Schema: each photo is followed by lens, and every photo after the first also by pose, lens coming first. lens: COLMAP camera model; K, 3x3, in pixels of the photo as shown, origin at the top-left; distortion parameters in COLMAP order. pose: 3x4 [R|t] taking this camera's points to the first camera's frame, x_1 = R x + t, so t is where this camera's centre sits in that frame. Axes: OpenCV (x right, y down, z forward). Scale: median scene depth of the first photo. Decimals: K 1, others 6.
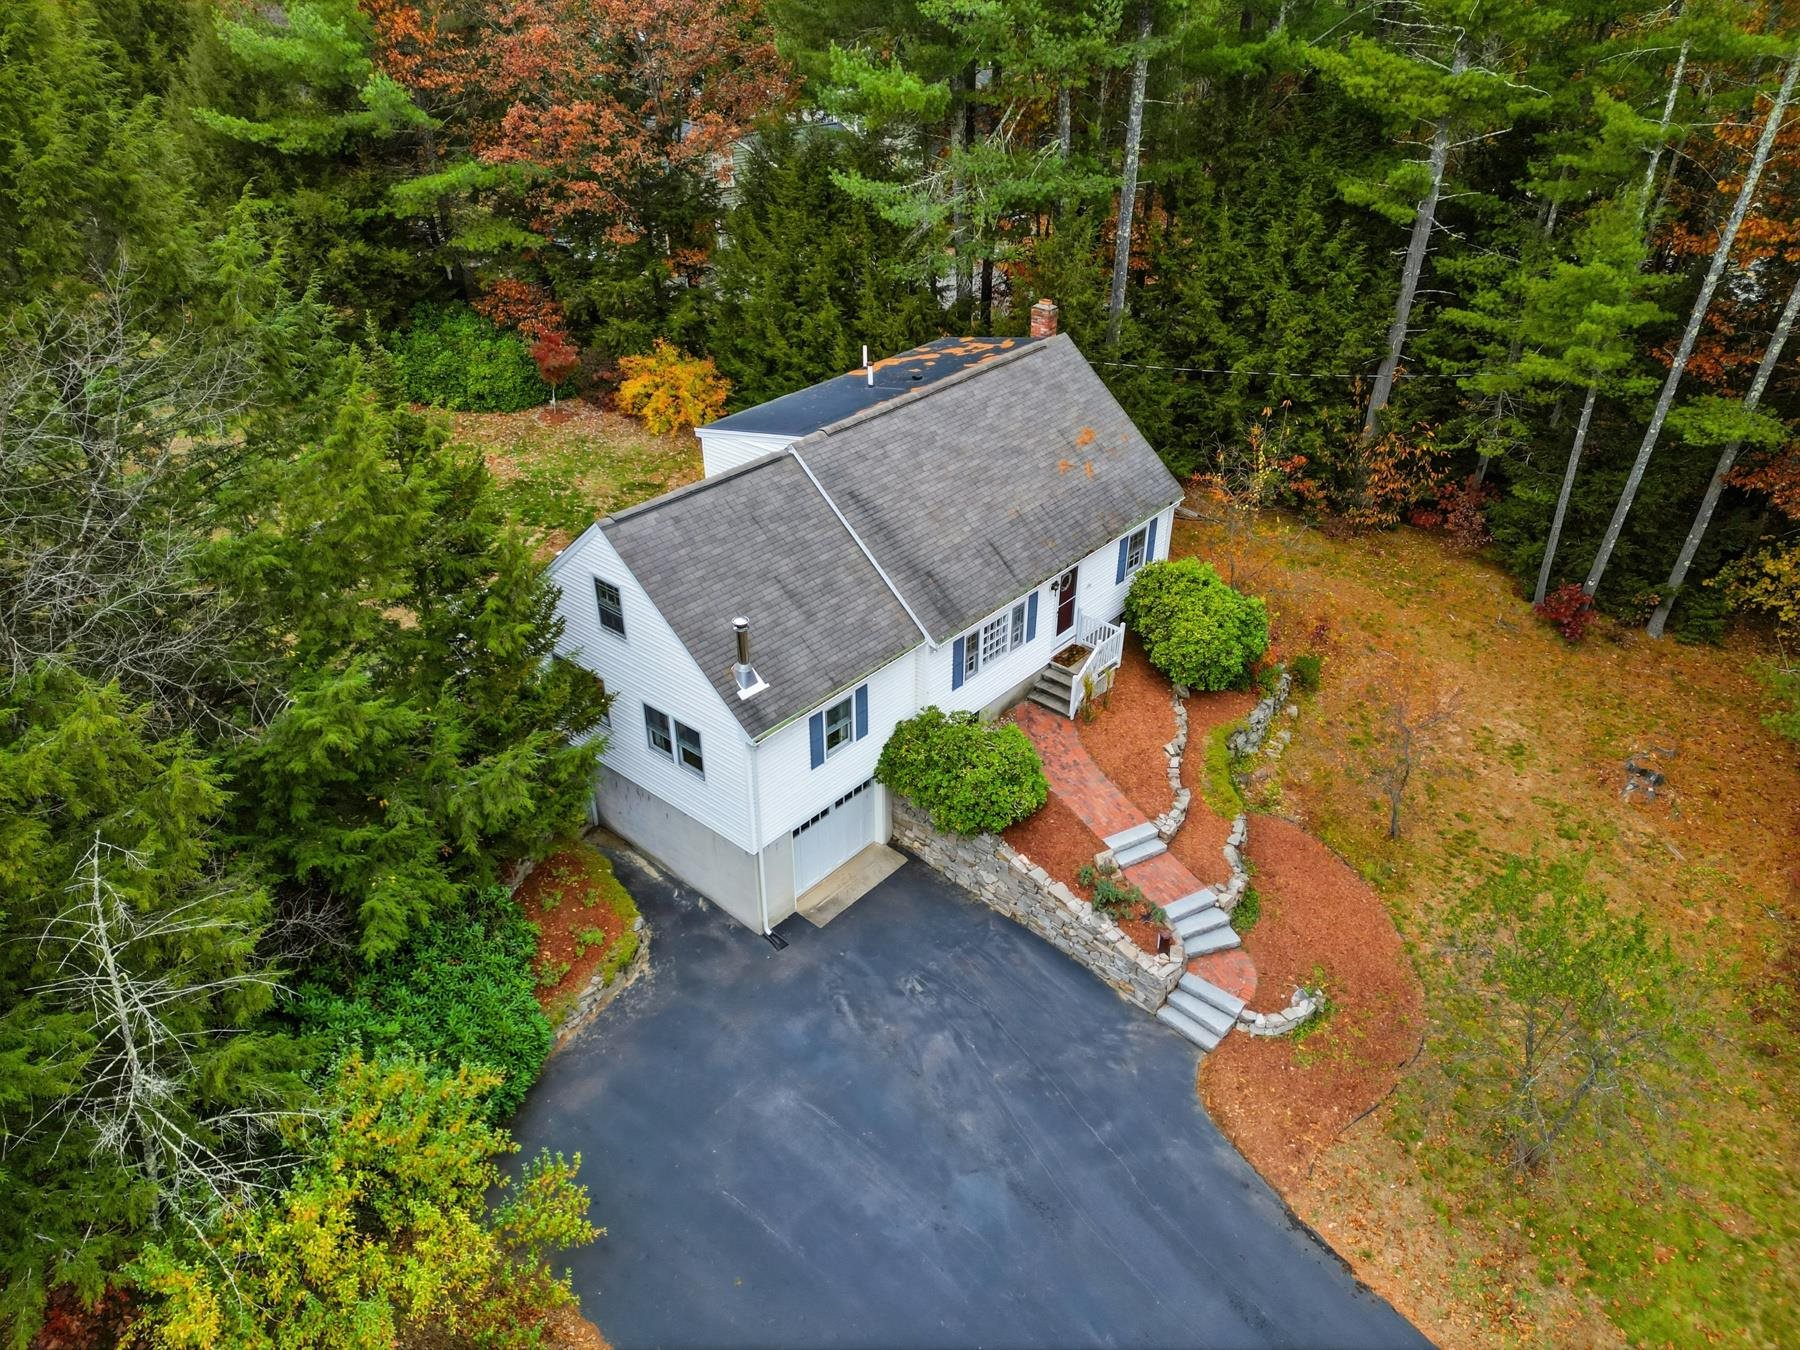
lens RADIAL K [[1243.1, 0, 900.0], [0, 1243.1, 675.0], [0, 0, 1]] dist [0.095596, -0.083060]
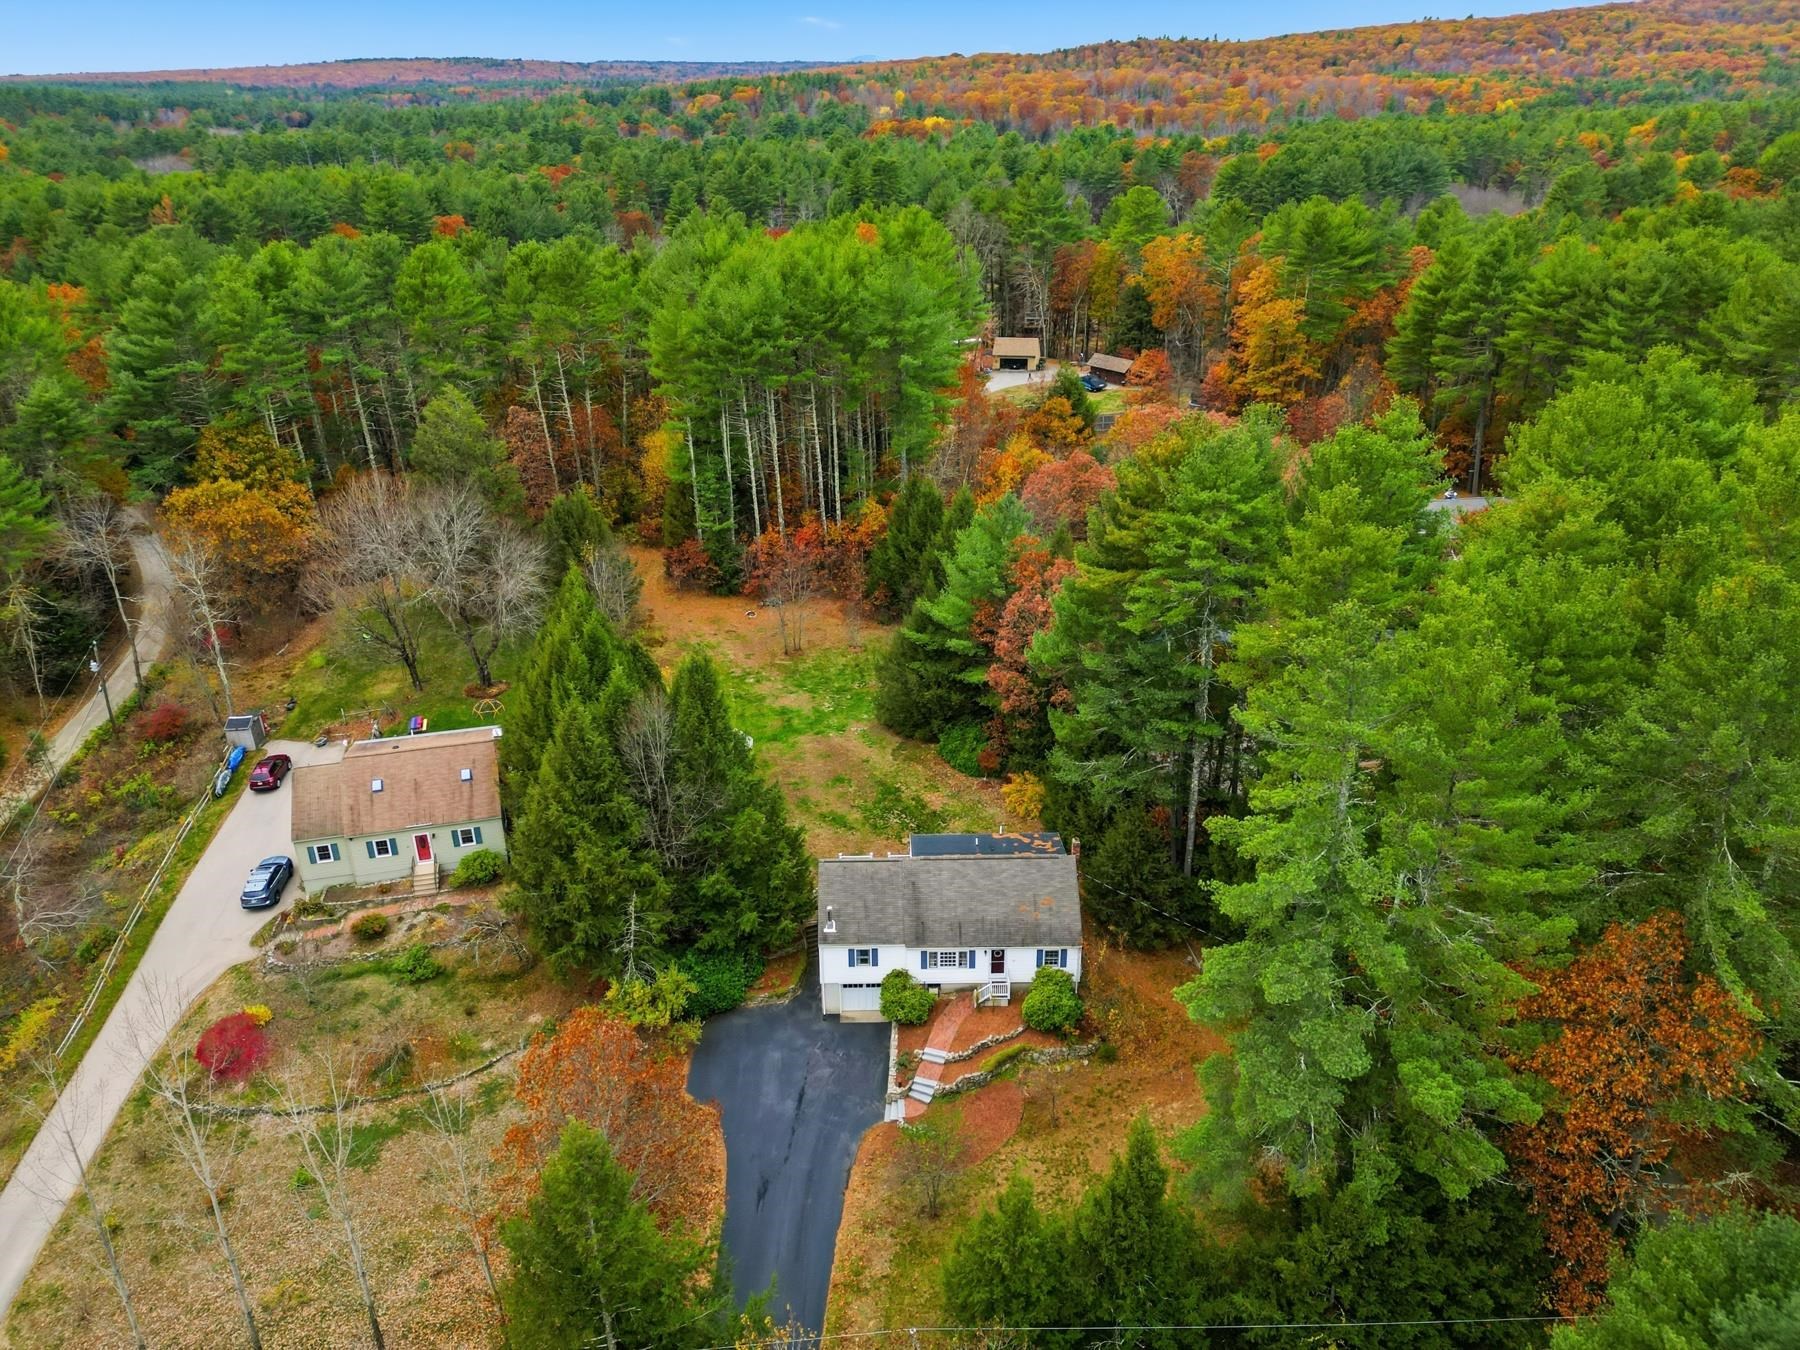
lens RADIAL K [[1260.9, 0, 908.4], [0, 1260.9, 671.3], [0, 0, 1]] dist [0.075402, -0.072677]
pose [[0.667718, 0.302928, -0.679991, 1.717795], [-0.386862, 0.921627, 0.030694, -0.663476], [0.635996, 0.242568, 0.732577, -1.160822]]
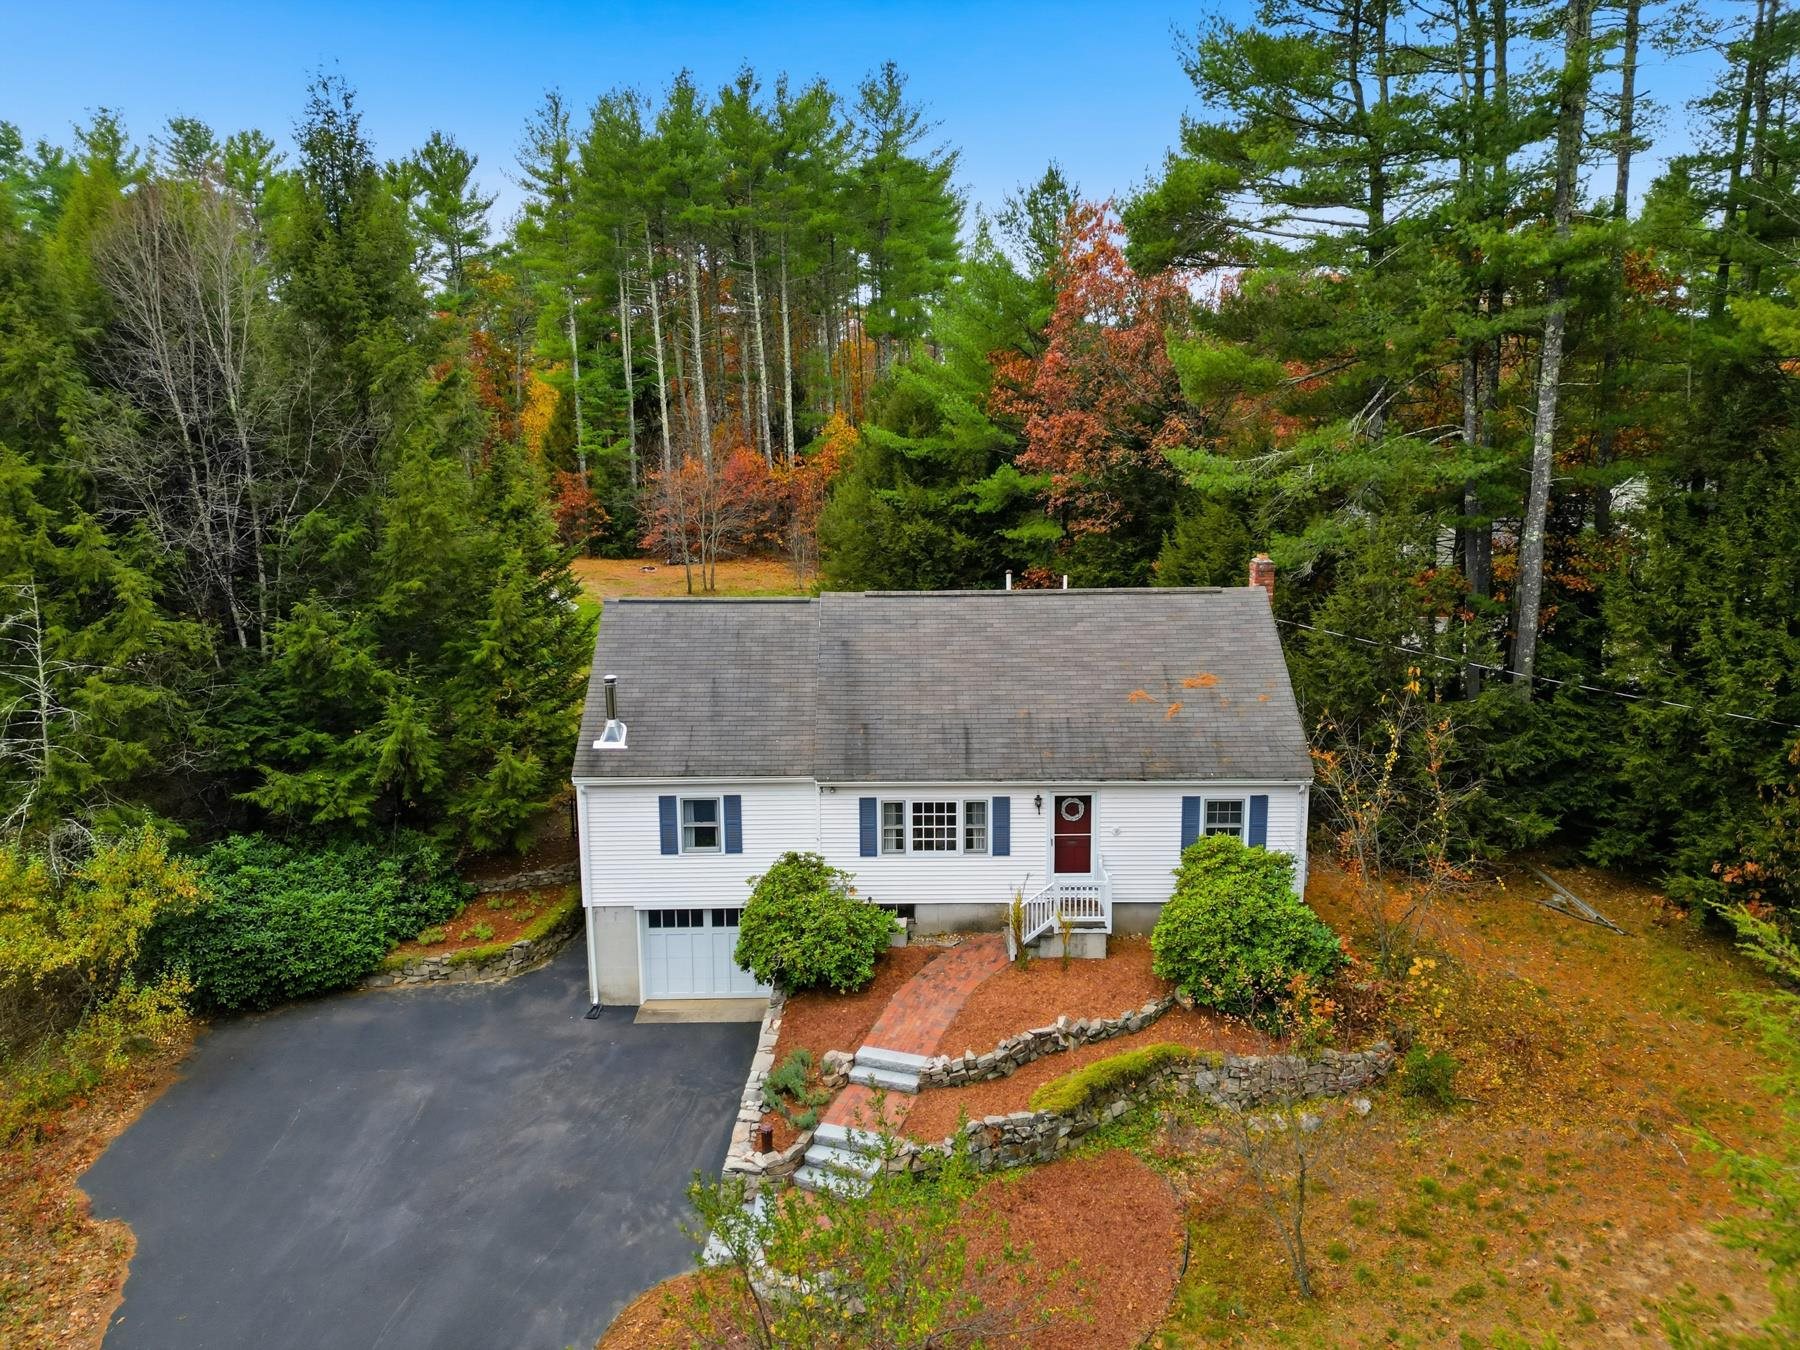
lens RADIAL K [[1260.9, 0, 908.4], [0, 1260.9, 671.3], [0, 0, 1]] dist [0.075402, -0.072677]
pose [[0.660273, 0.135651, -0.738673, 0.788006], [-0.392303, 0.900998, -0.185206, 0.051557], [0.640419, 0.412071, 0.648121, 0.368097]]
